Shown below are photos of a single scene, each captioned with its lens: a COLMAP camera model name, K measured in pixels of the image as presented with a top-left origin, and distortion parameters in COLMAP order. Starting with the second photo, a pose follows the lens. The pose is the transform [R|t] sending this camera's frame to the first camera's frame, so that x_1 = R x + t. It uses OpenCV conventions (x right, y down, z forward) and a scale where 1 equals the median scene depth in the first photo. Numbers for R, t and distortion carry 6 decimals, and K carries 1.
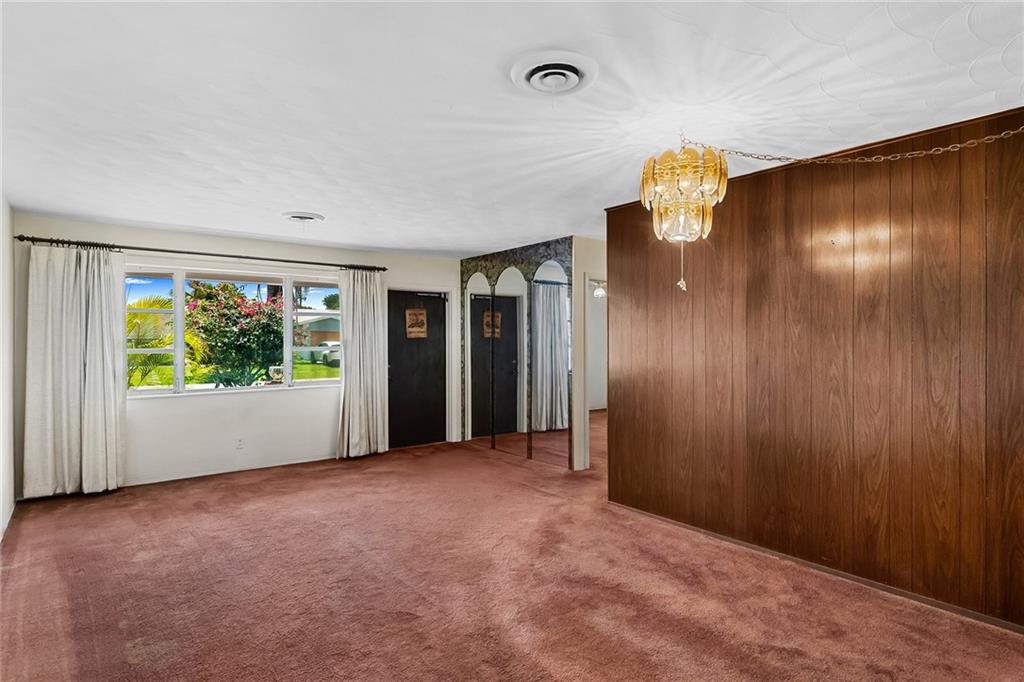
lens RADIAL K [[560.0, 0, 513.5], [0, 560.0, 340.5], [0, 0, 1]] dist [0.010782, -0.007200]
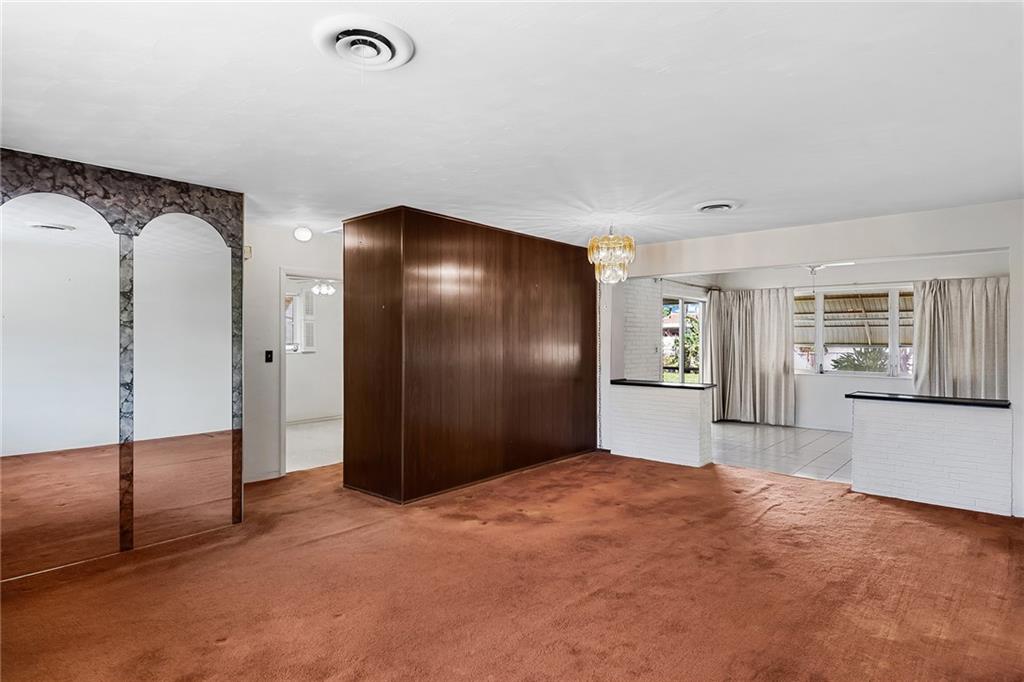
lens RADIAL K [[560.0, 0, 513.2], [0, 560.0, 337.4], [0, 0, 1]] dist [0.010782, -0.007200]
pose [[-0.197549, -0.011755, 0.980223, -0.656902], [-0.013447, 0.999867, 0.009281, -0.013797], [-0.980201, -0.011347, -0.197681, 0.784874]]
